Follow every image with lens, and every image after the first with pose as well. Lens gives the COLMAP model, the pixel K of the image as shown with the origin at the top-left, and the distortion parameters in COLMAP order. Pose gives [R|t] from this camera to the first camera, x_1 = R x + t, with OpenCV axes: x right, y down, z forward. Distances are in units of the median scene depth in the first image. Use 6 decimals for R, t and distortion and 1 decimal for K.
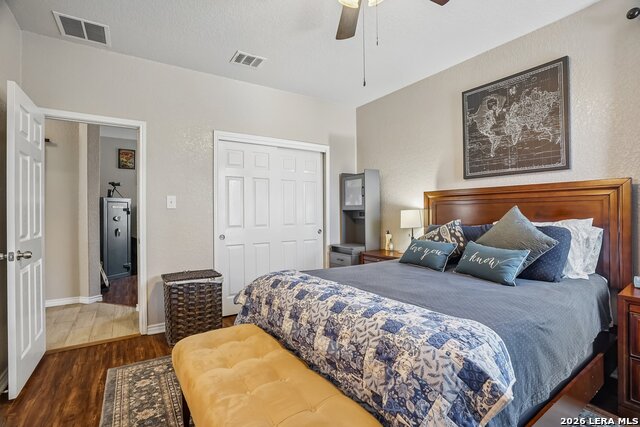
lens RADIAL K [[296.4, 0, 318.7], [0, 296.4, 211.2], [0, 0, 1]] dist [-0.044276, 0.010966]
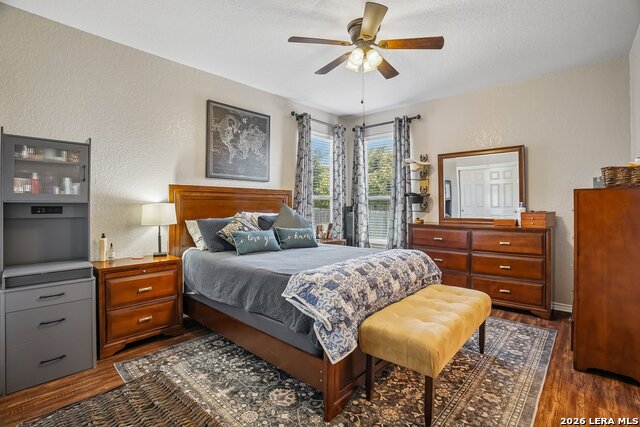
lens RADIAL K [[296.4, 0, 314.8], [0, 296.4, 208.0], [0, 0, 1]] dist [-0.044276, 0.010966]
pose [[-0.231567, 0.003931, 0.972811, -0.792286], [0.007111, 0.999972, -0.002348, 0.012773], [-0.972793, 0.006374, -0.231588, 1.003733]]
